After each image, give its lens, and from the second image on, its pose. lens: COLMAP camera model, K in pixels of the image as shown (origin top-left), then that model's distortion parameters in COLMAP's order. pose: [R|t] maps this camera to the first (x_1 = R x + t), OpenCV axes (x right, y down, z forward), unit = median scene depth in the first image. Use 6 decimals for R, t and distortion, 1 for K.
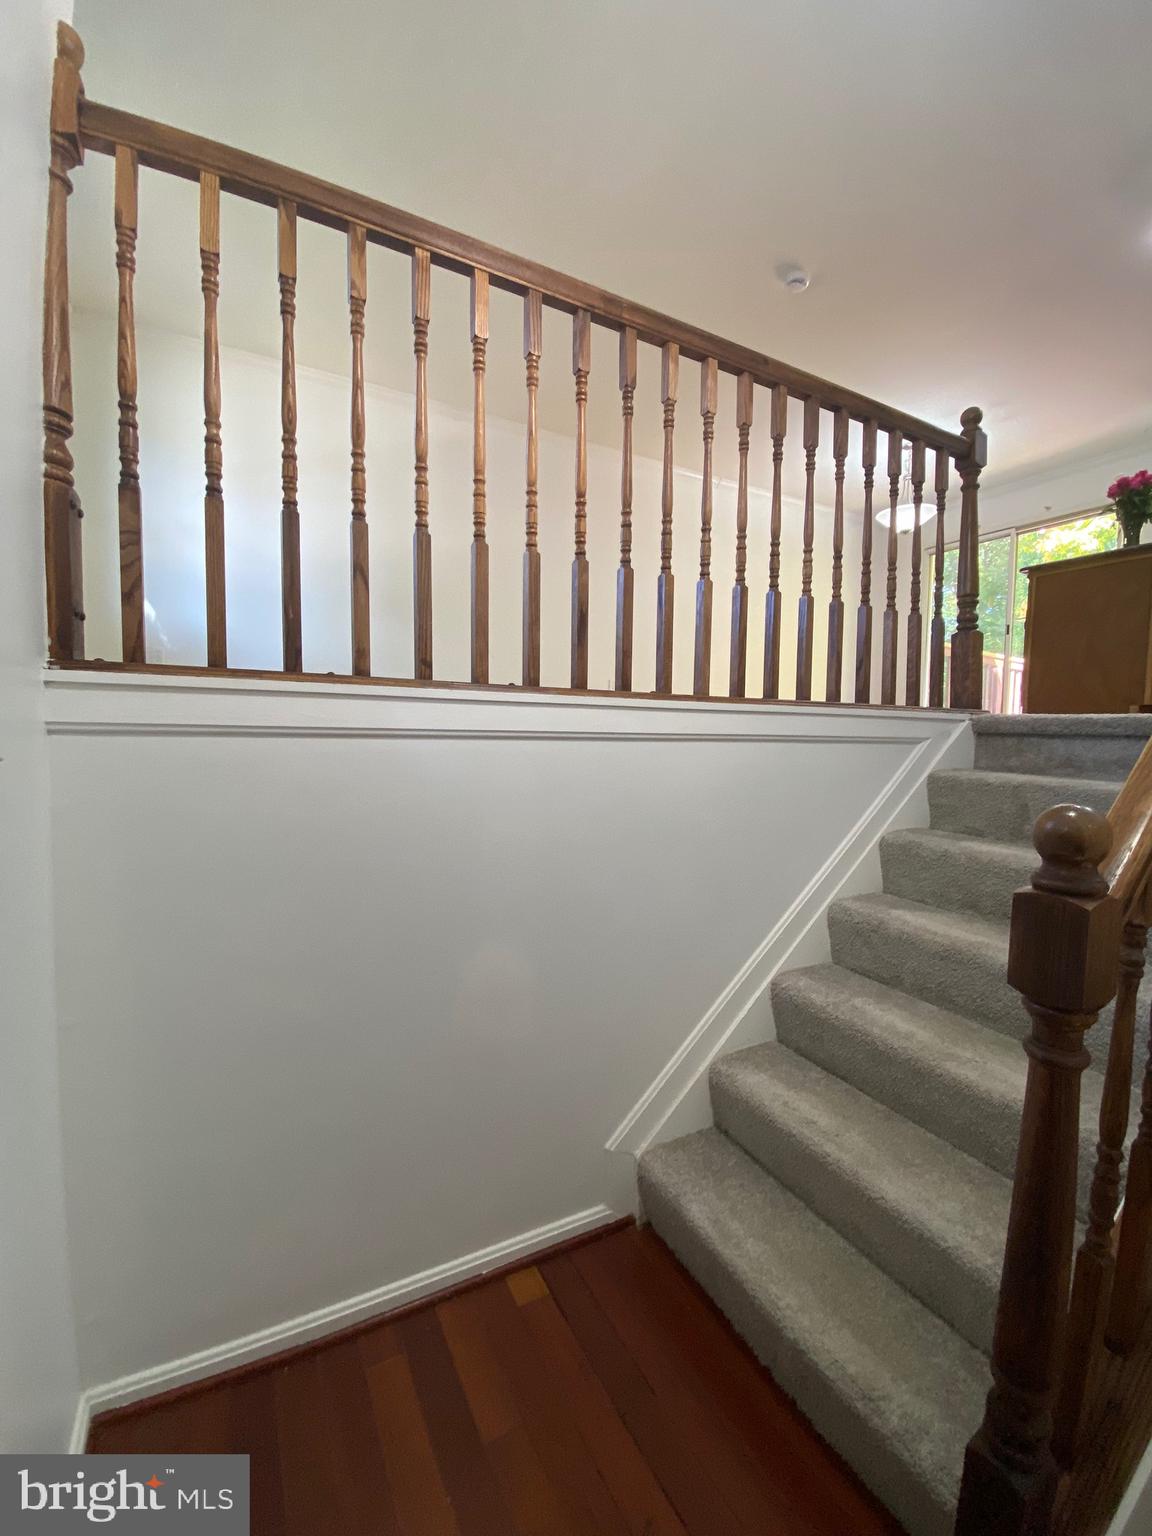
lens RADIAL K [[611.8, 0, 565.3], [0, 611.8, 789.5], [0, 0, 1]] dist [-0.000587, -0.009713]
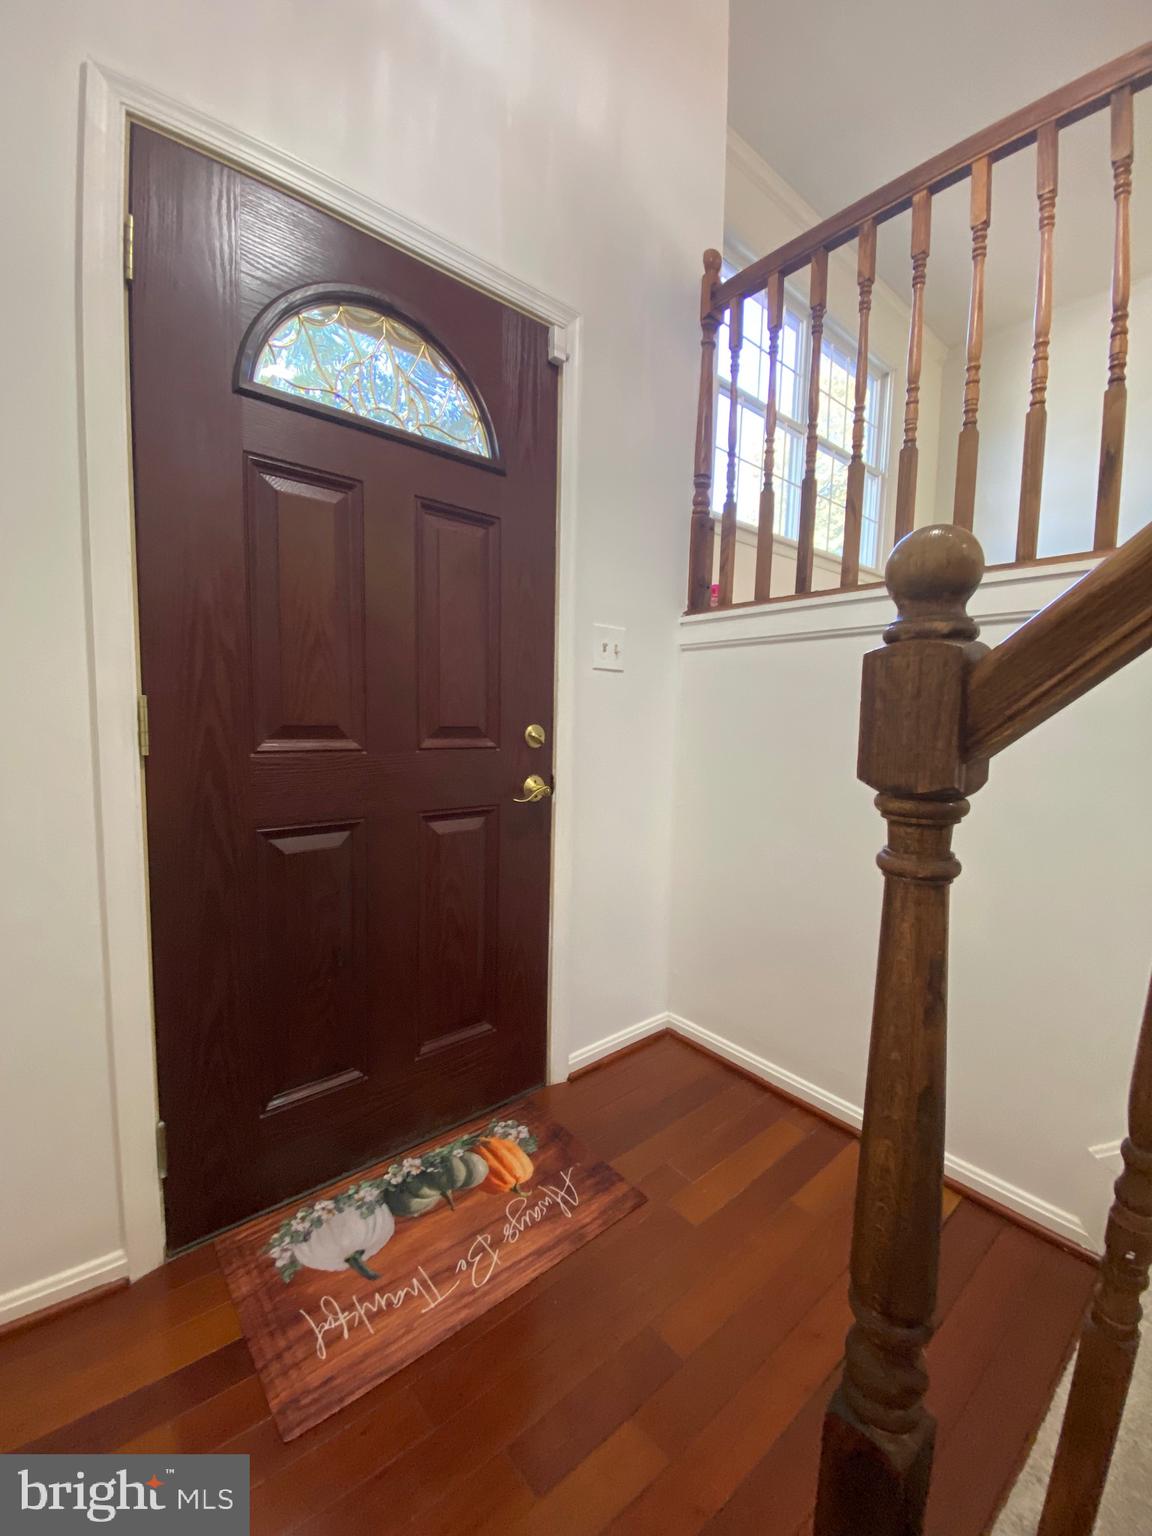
lens RADIAL K [[611.8, 0, 565.3], [0, 611.8, 789.5], [0, 0, 1]] dist [-0.000587, -0.009713]
pose [[0.239756, 0.102849, -0.965370, 0.854459], [-0.089450, 0.992483, 0.083523, 0.188887], [0.966704, 0.066328, 0.247153, 0.172191]]
